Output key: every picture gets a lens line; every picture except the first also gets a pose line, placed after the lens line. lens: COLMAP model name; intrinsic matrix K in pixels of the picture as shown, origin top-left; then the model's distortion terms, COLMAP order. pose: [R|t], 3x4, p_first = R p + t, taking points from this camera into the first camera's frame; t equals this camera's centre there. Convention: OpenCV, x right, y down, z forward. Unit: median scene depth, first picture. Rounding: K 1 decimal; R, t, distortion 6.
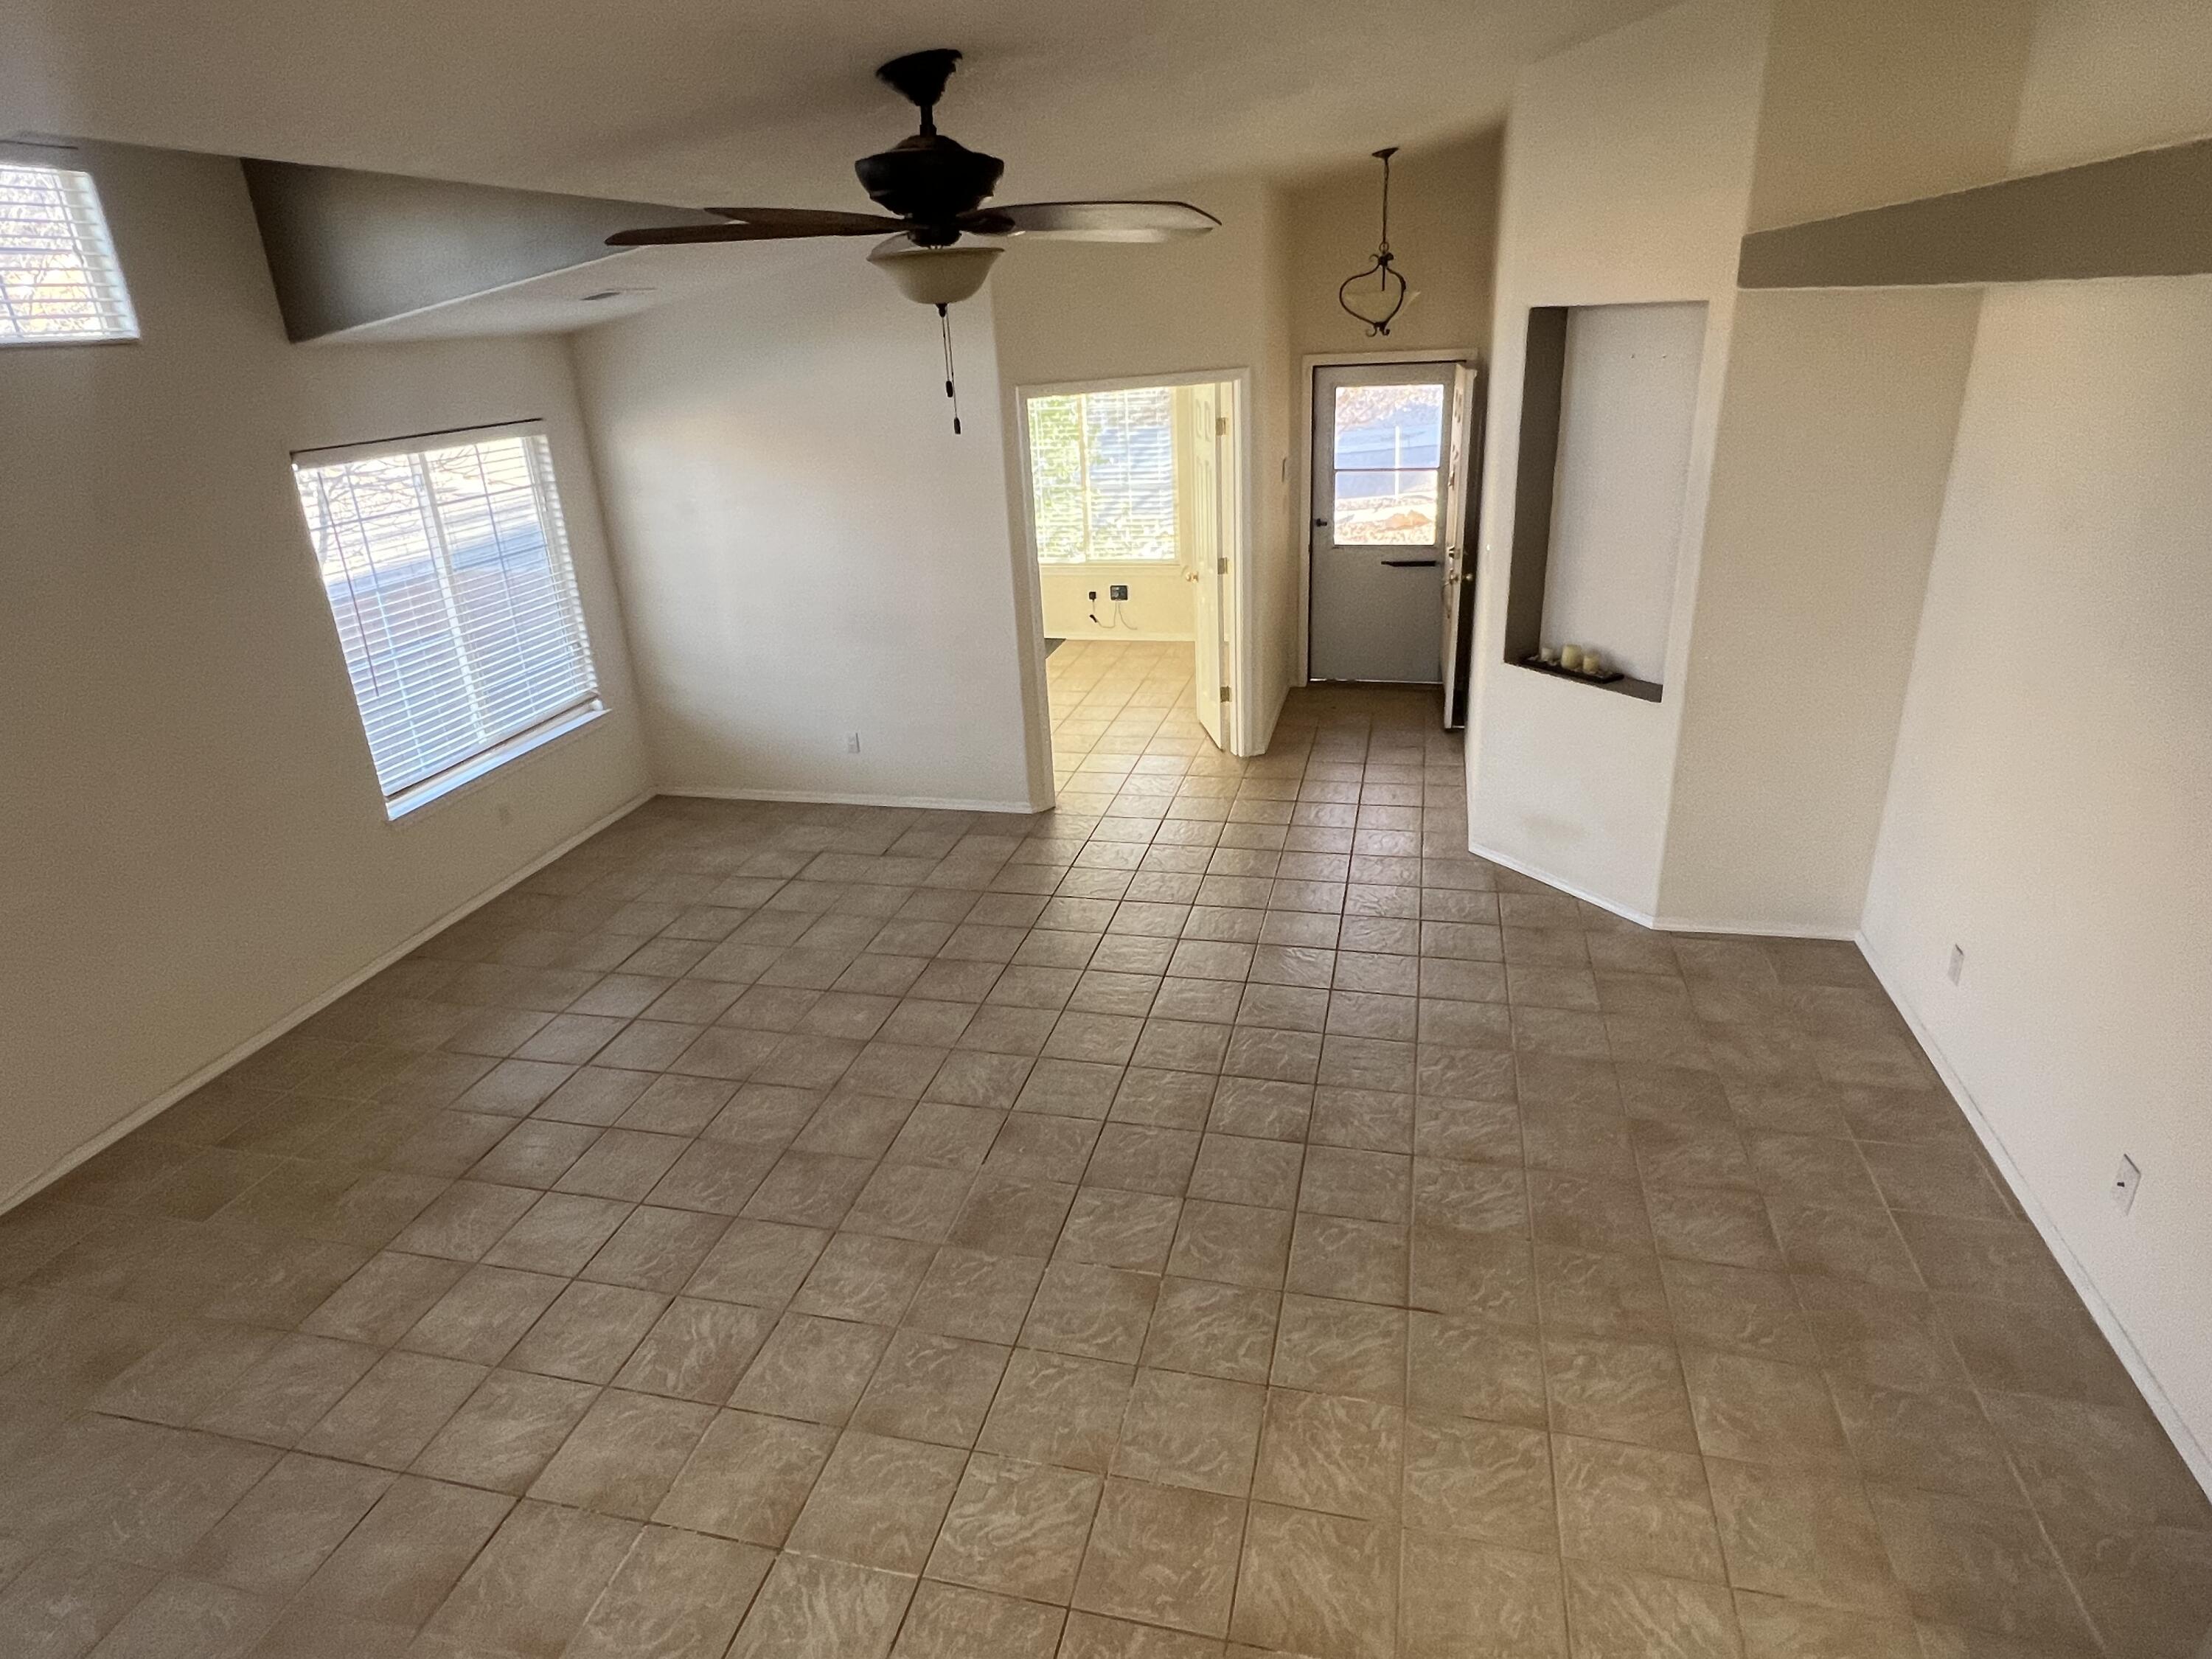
lens RADIAL K [[1259.2, 0, 1106.0], [0, 1259.2, 829.5], [0, 0, 1]] dist [-0.000124, -0.000380]
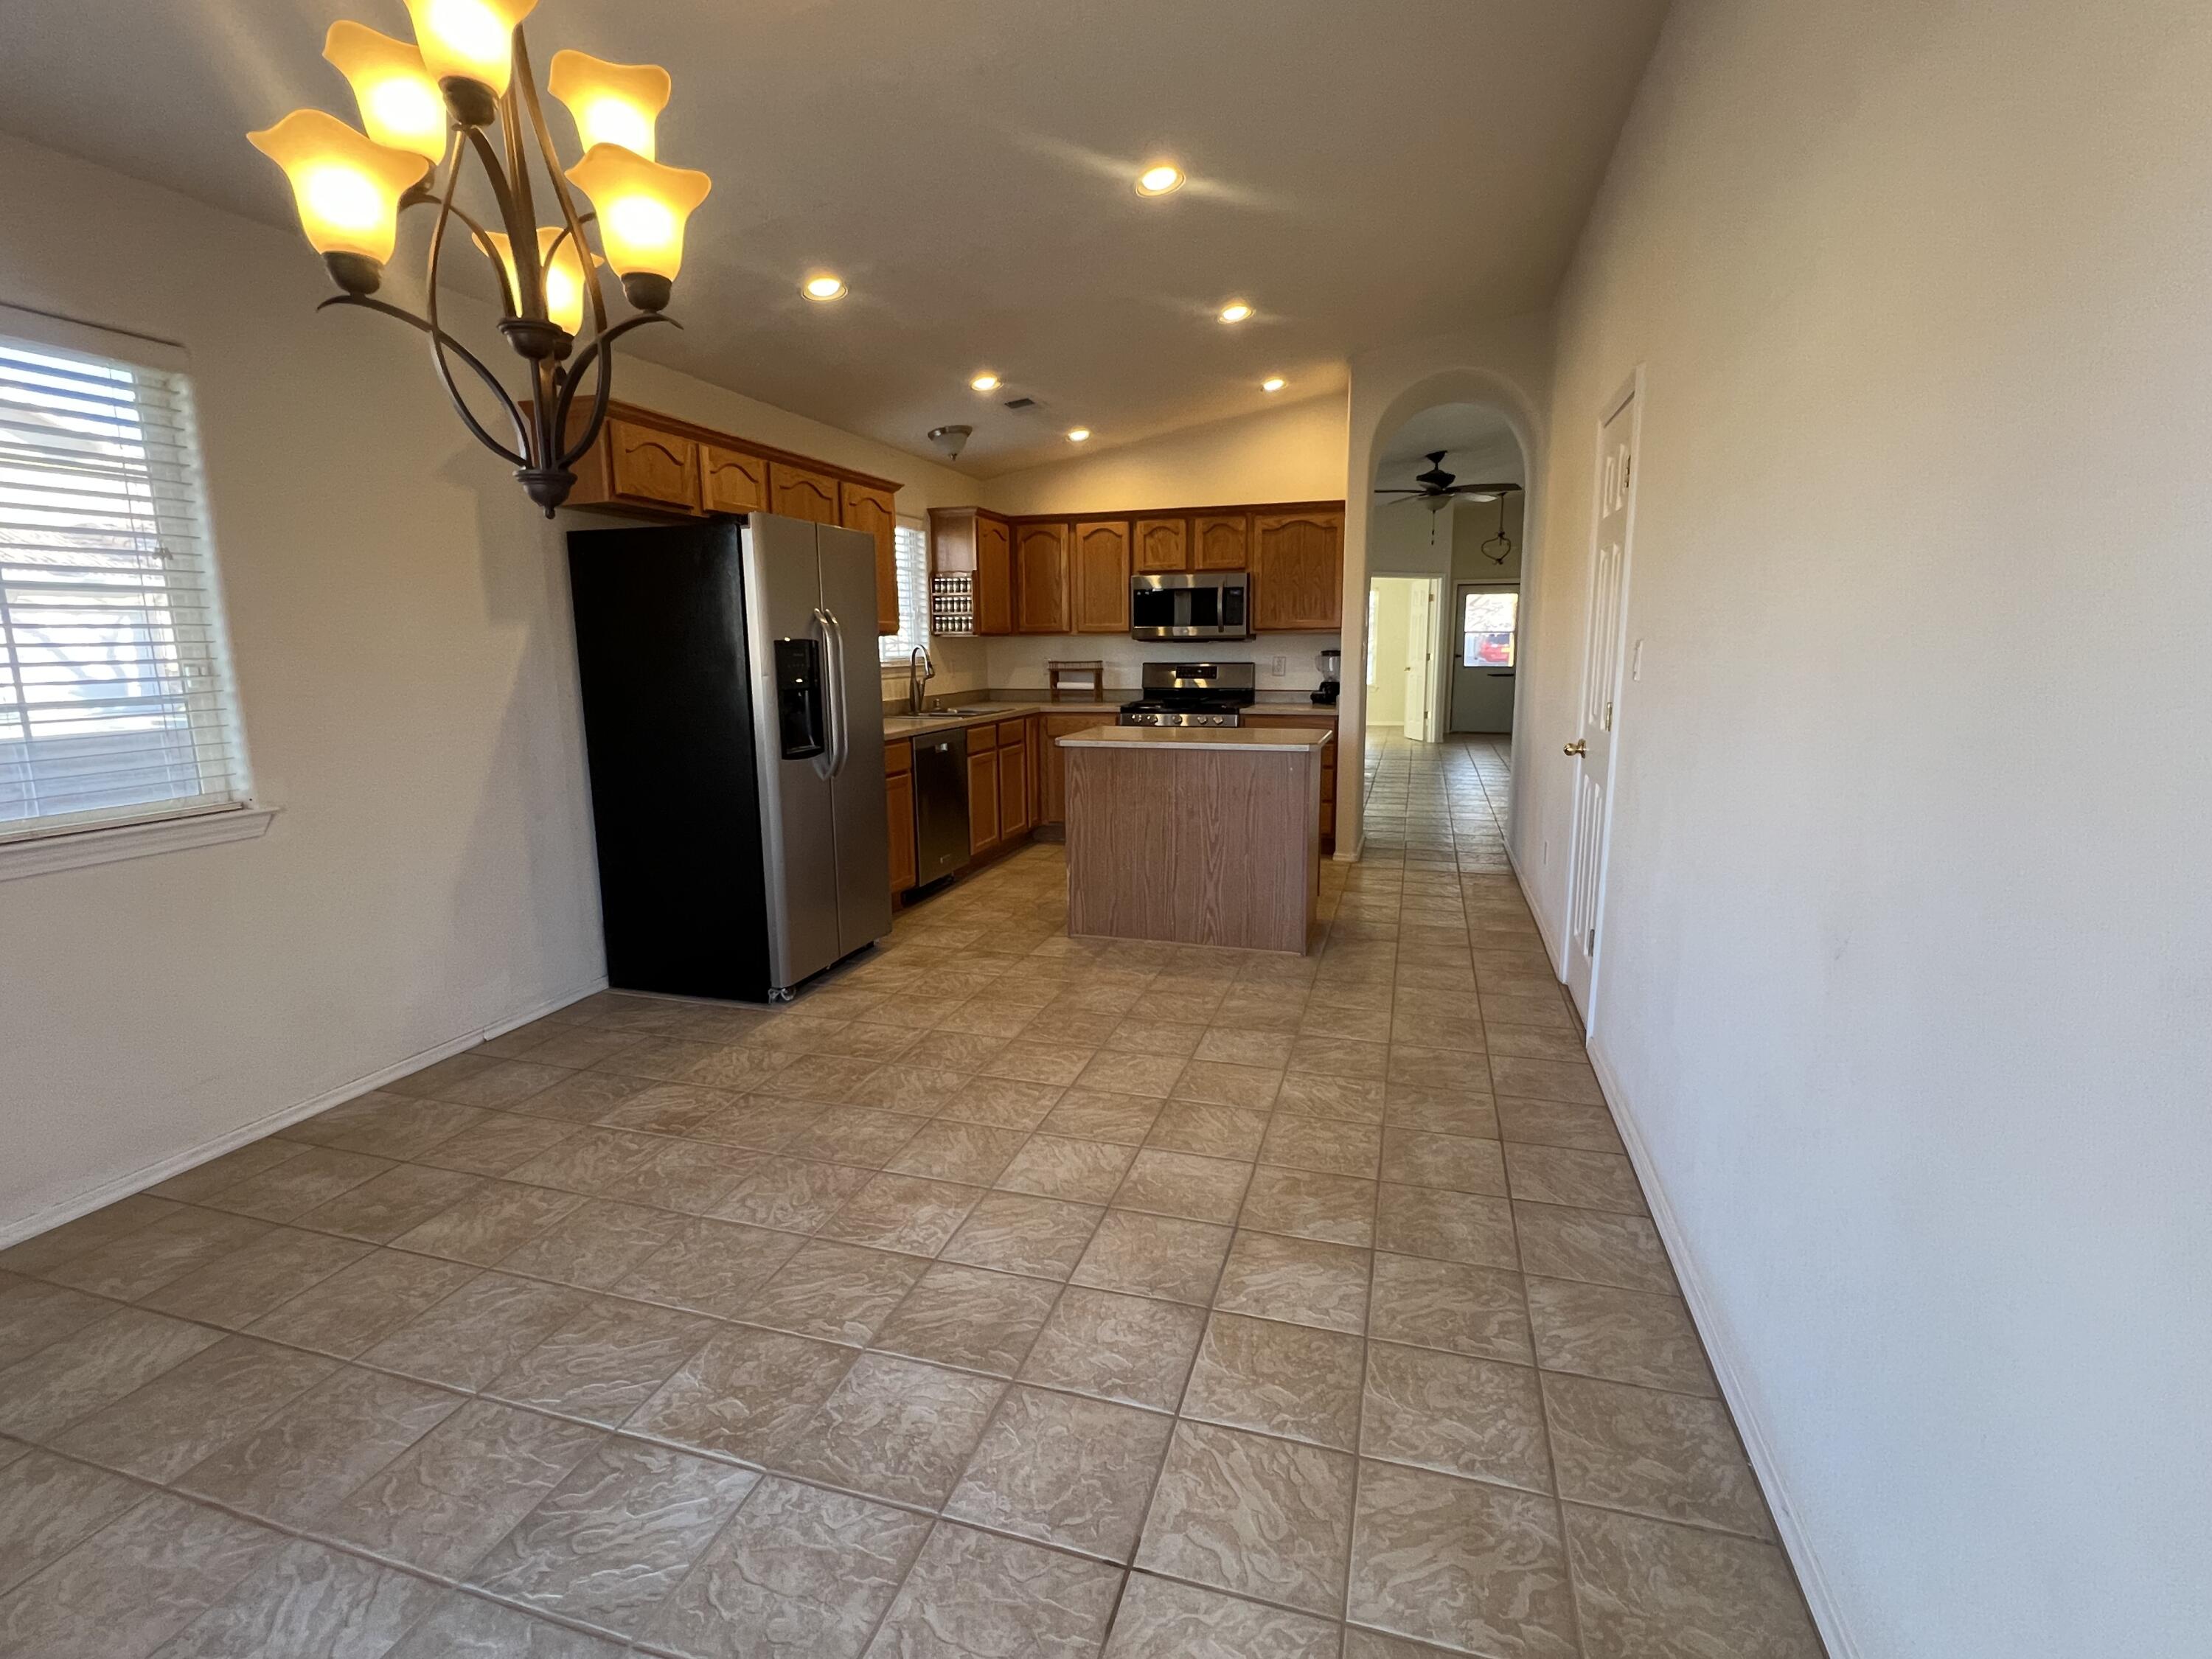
lens RADIAL K [[1011.1, 0, 1106.0], [0, 1011.1, 829.5], [0, 0, 1]] dist [0.047854, 0.000100]
pose [[0.997281, 0.044216, -0.058959, -0.551680], [-0.055460, 0.977127, -0.205296, 0.765589], [0.048533, 0.208008, 0.976922, -1.180521]]
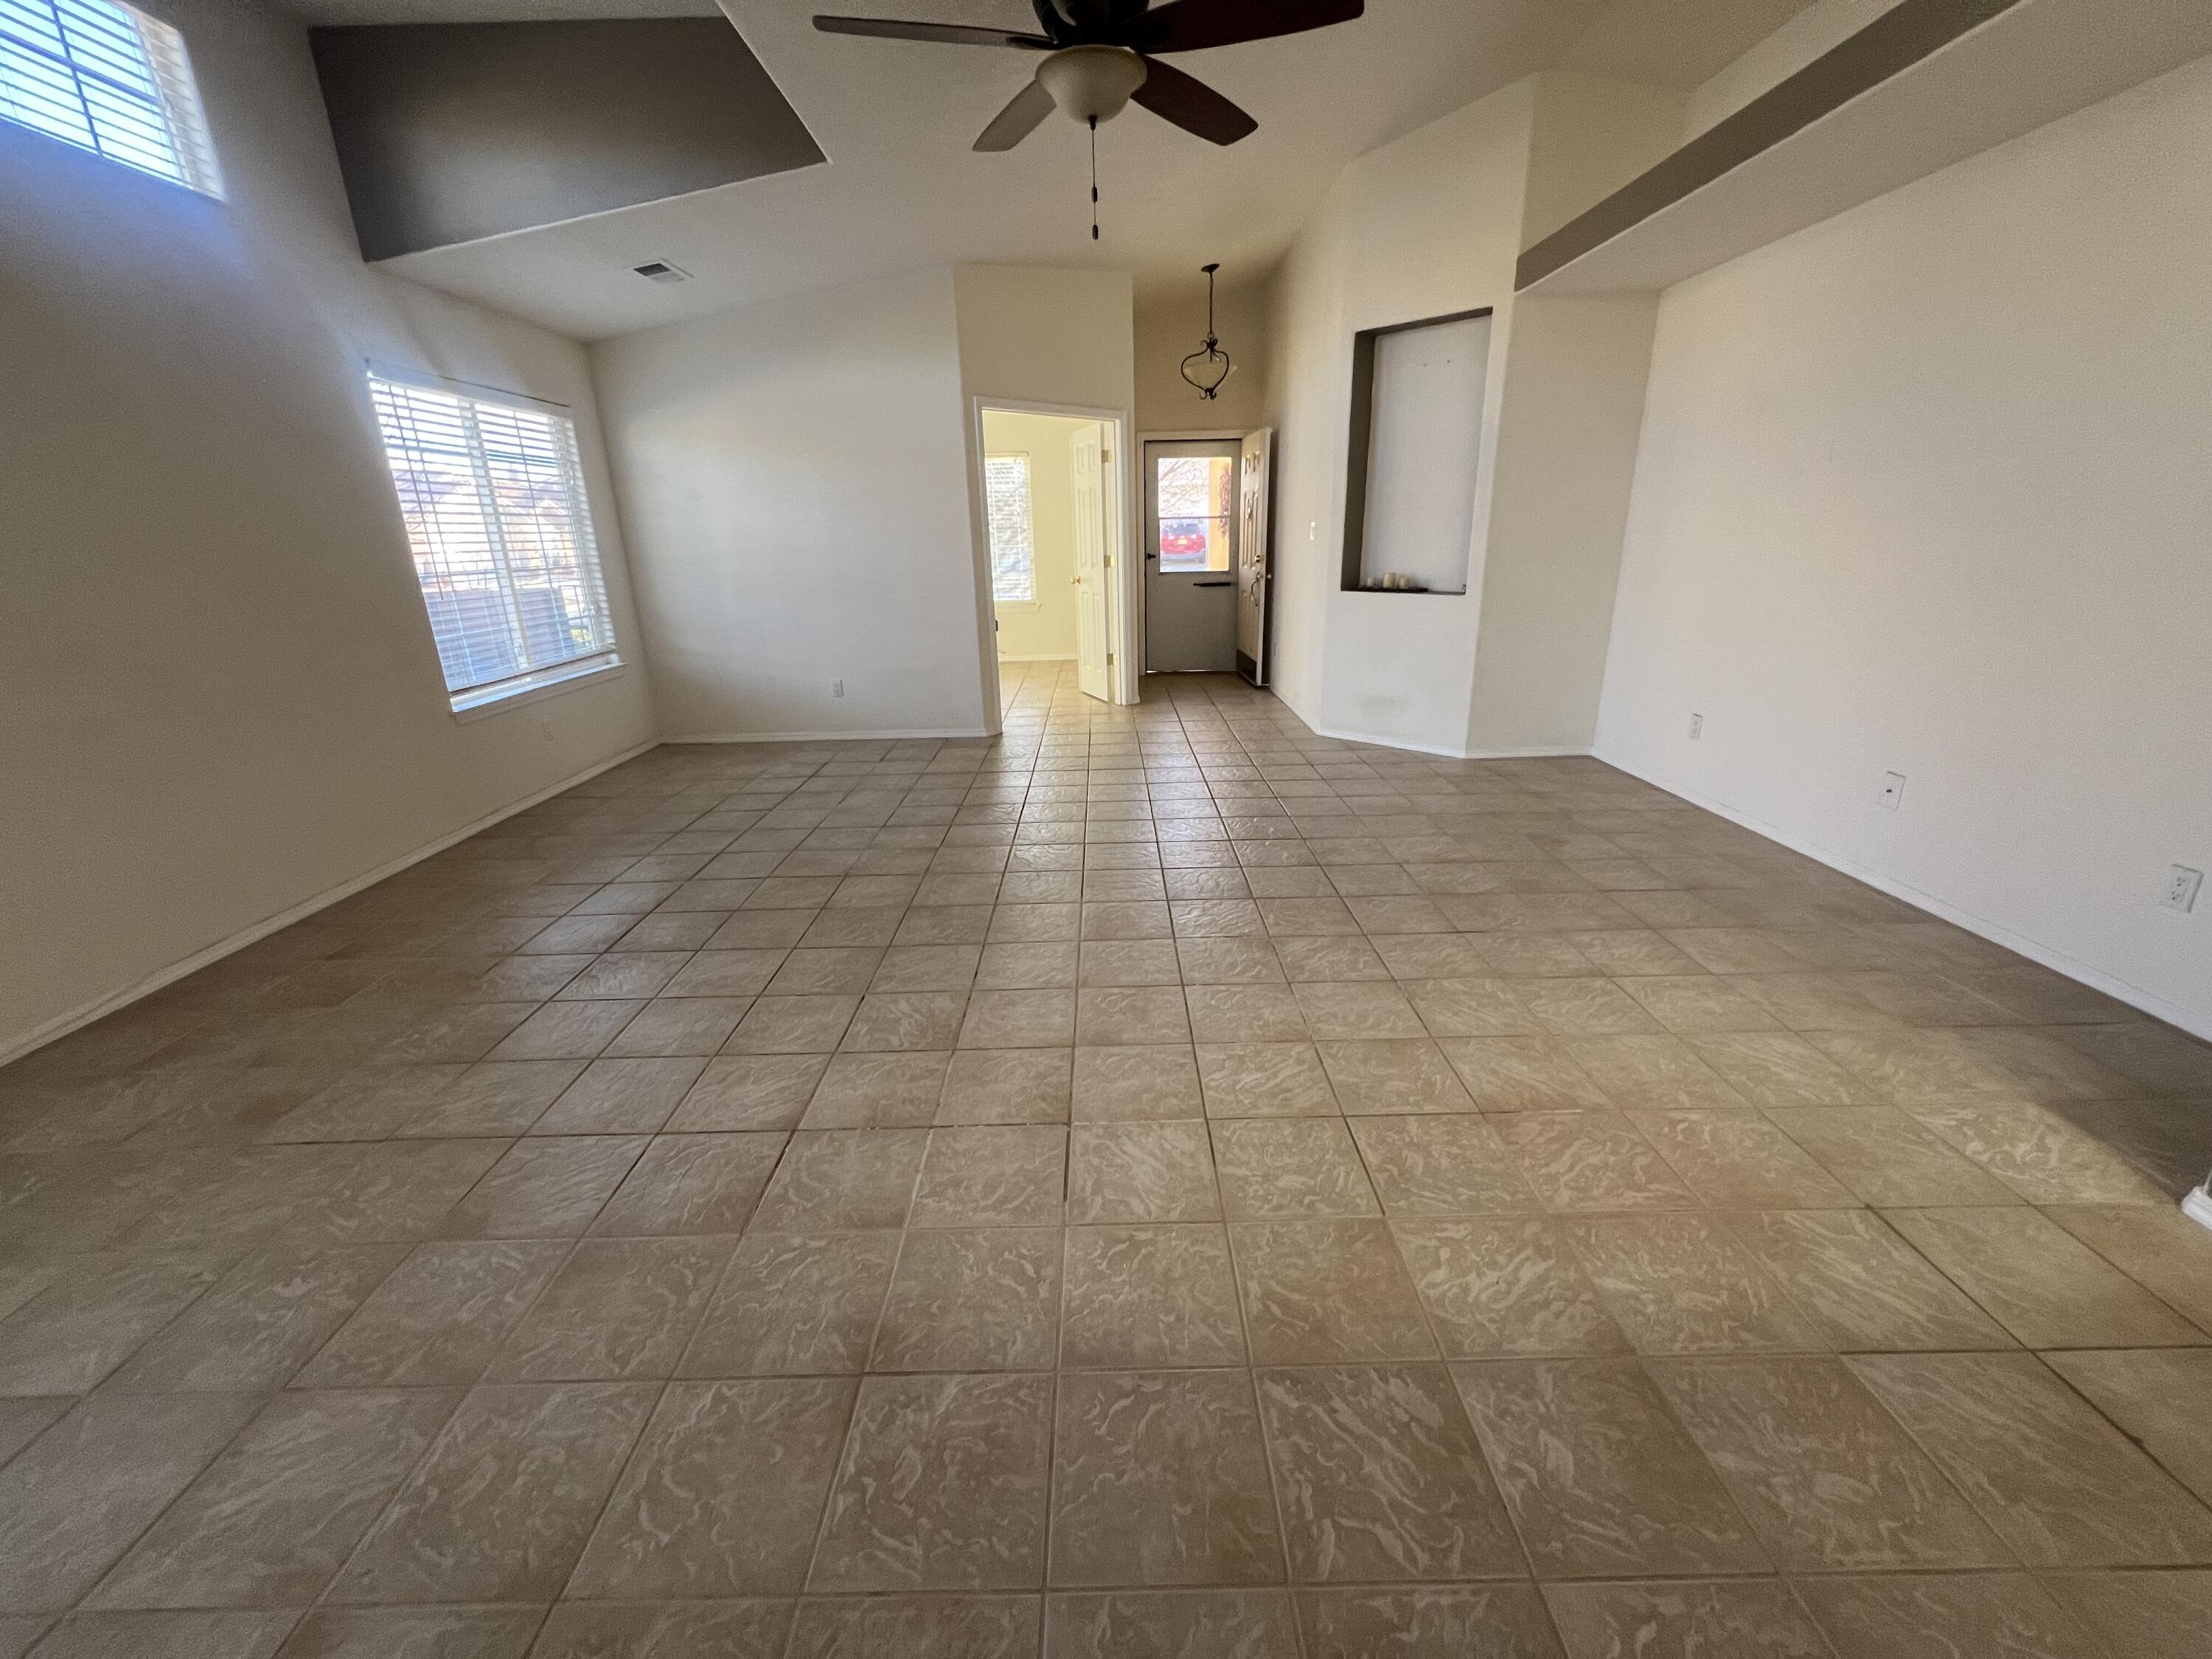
lens RADIAL K [[886.1, 0, 1106.0], [0, 886.1, 829.5], [0, 0, 1]] dist [-0.000540, 0.000585]
pose [[0.969348, -0.054993, 0.239458, -0.228392], [0.072778, 0.995157, -0.066072, 0.212574], [-0.234665, 0.081474, 0.968656, 0.128687]]
